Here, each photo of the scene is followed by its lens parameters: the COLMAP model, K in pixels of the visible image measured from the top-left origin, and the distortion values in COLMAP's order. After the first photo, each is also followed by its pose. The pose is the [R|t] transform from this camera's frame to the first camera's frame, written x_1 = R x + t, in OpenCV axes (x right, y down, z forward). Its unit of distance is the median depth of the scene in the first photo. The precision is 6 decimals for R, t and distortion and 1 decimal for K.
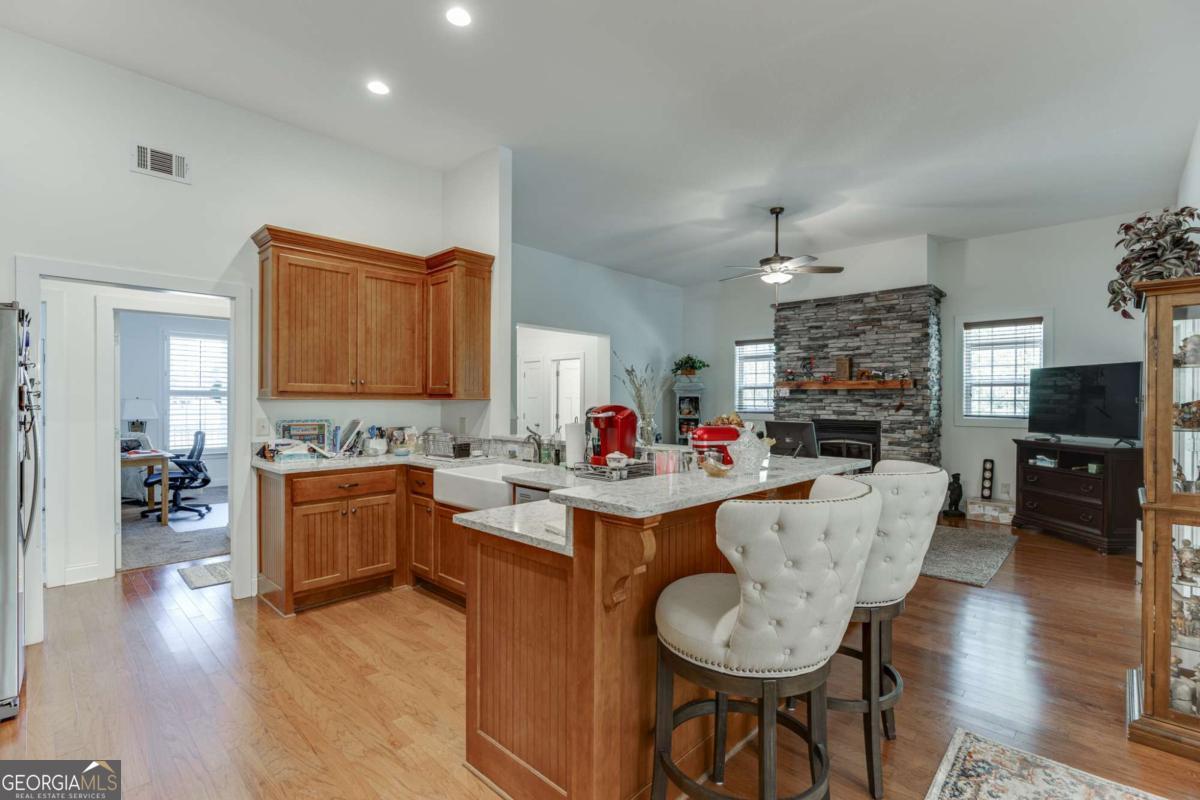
lens RADIAL K [[548.6, 0, 605.5], [0, 548.6, 402.3], [0, 0, 1]] dist [-0.003646, -0.000853]
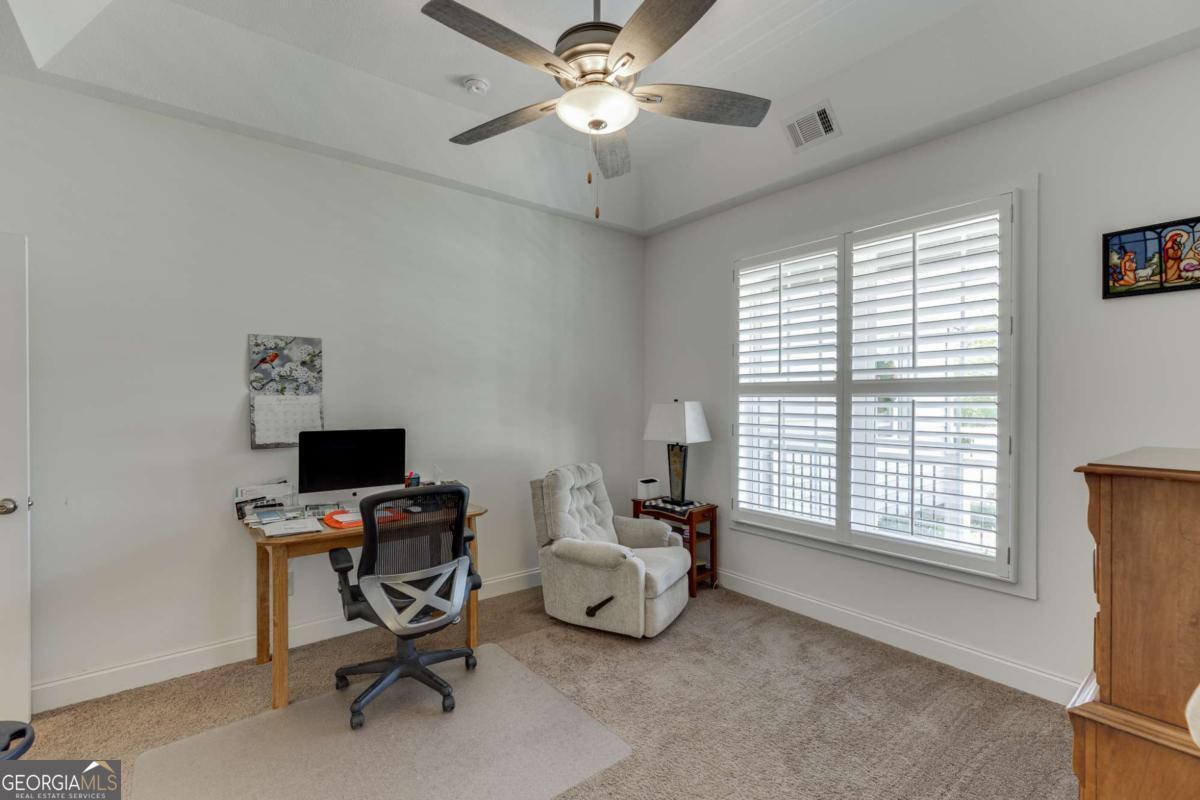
lens RADIAL K [[532.8, 0, 599.2], [0, 532.8, 405.1], [0, 0, 1]] dist [0.000934, 0.000999]
pose [[-0.131551, -0.001622, -0.991308, -0.318501], [-0.006963, 0.999976, -0.000712, -0.002436], [0.991285, 0.006809, -0.131559, 0.937878]]
